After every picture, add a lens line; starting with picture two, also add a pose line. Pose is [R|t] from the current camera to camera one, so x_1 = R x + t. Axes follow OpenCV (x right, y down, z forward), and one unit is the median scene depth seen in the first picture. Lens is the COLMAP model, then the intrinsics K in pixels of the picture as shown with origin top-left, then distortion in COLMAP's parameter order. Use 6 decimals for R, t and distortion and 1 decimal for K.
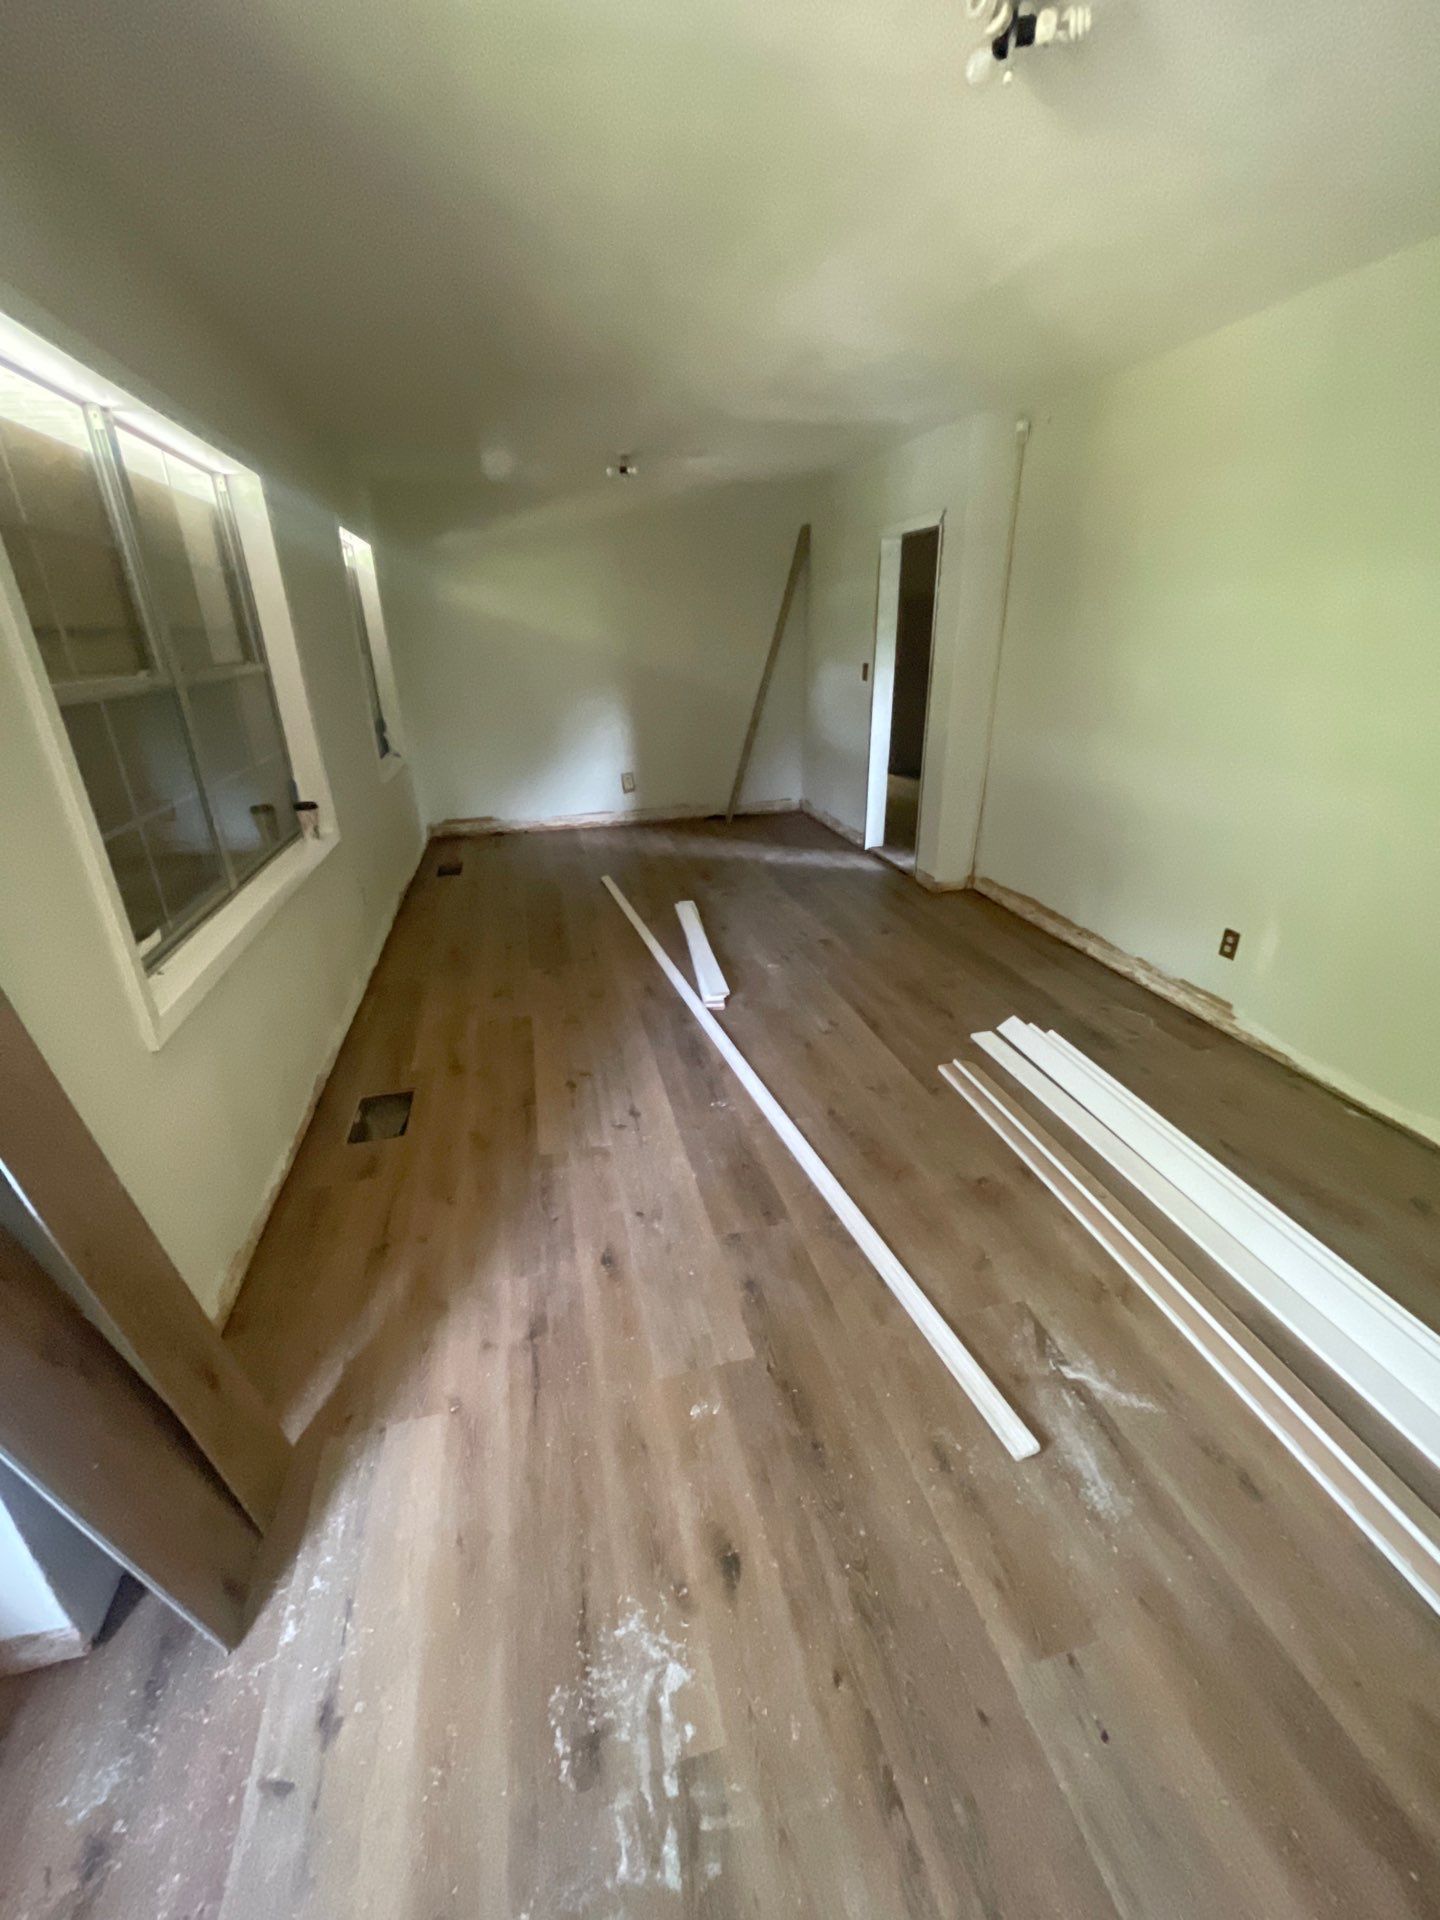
lens RADIAL K [[785.0, 0, 720.0], [0, 785.0, 960.0], [0, 0, 1]] dist [0.000834, -0.000285]
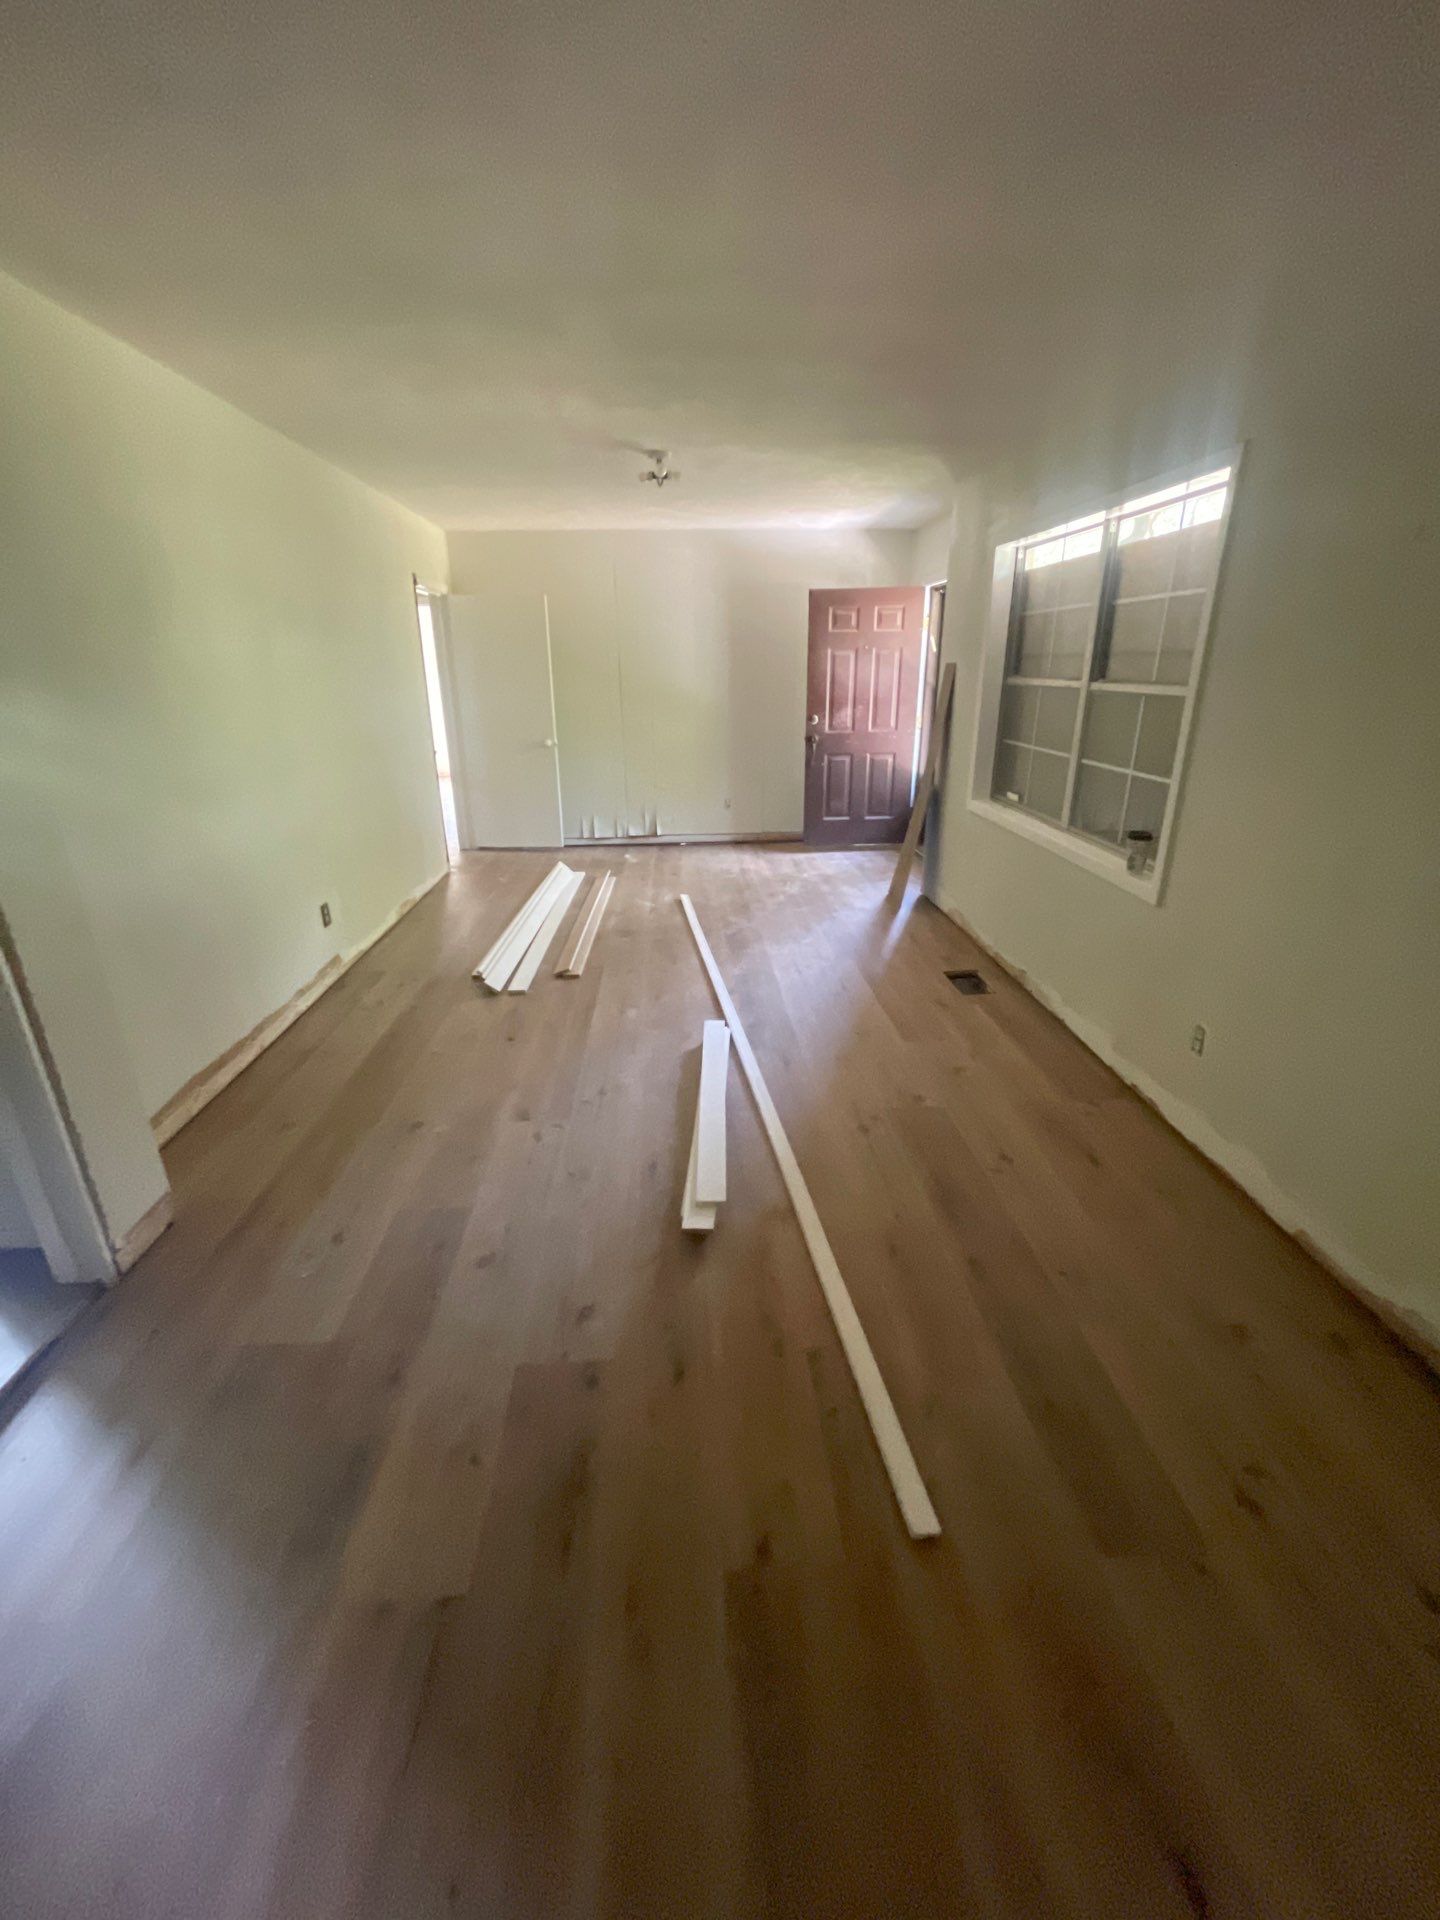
lens RADIAL K [[785.0, 0, 720.0], [0, 785.0, 960.0], [0, 0, 1]] dist [0.000834, -0.000285]
pose [[-0.983536, -0.046367, 0.174664, -0.182219], [0.086767, 0.726663, 0.681493, -0.710111], [-0.158521, 0.685427, -0.710676, 1.694627]]
